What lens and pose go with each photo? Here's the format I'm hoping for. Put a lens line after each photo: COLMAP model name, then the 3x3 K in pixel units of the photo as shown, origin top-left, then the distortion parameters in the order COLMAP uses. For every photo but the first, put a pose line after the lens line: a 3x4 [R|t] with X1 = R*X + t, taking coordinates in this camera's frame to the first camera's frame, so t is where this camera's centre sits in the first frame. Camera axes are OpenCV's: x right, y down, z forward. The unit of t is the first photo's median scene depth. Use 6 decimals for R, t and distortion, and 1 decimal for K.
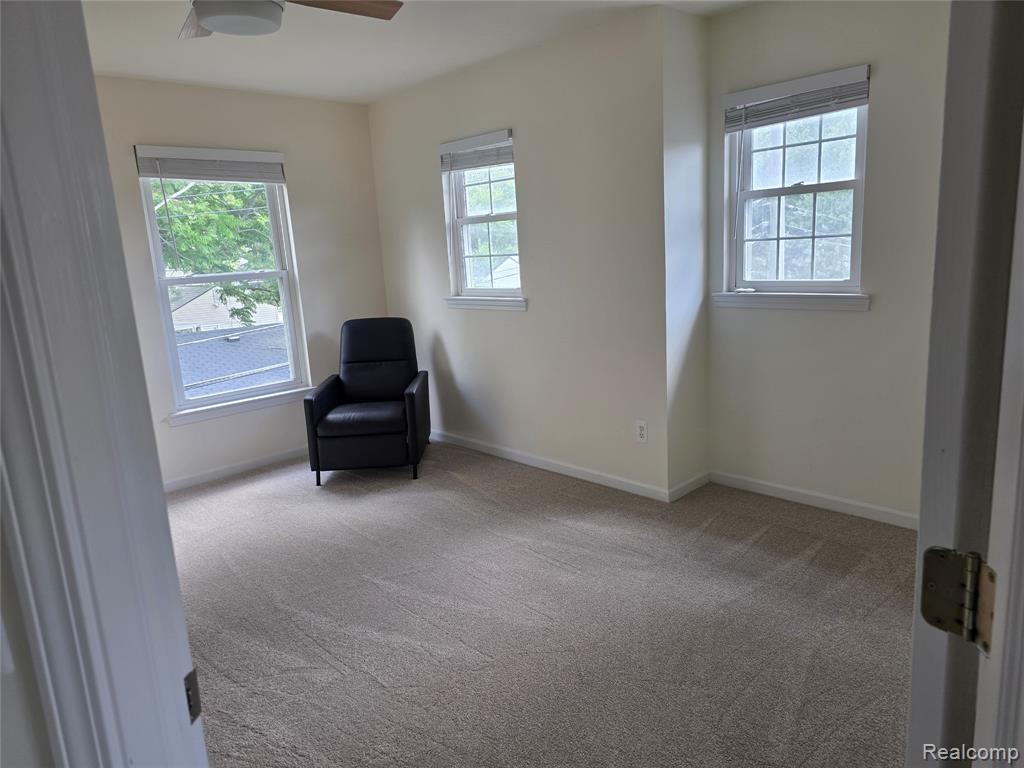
lens RADIAL K [[688.2, 0, 511.5], [0, 688.2, 378.2], [0, 0, 1]] dist [0.063954, -0.045748]
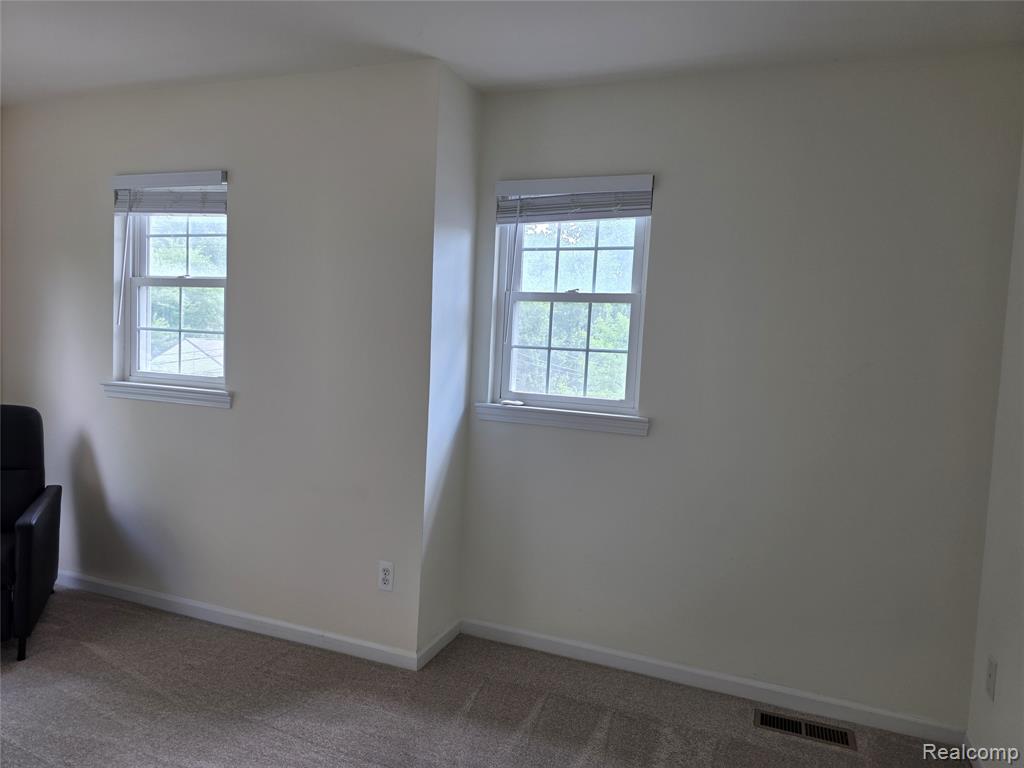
lens RADIAL K [[688.2, 0, 508.2], [0, 688.2, 387.3], [0, 0, 1]] dist [0.063954, -0.045748]
pose [[0.903061, 0.074285, 0.423039, -0.030053], [-0.019483, 0.991001, -0.132429, -0.031107], [-0.429070, 0.111350, 0.896382, 0.224773]]
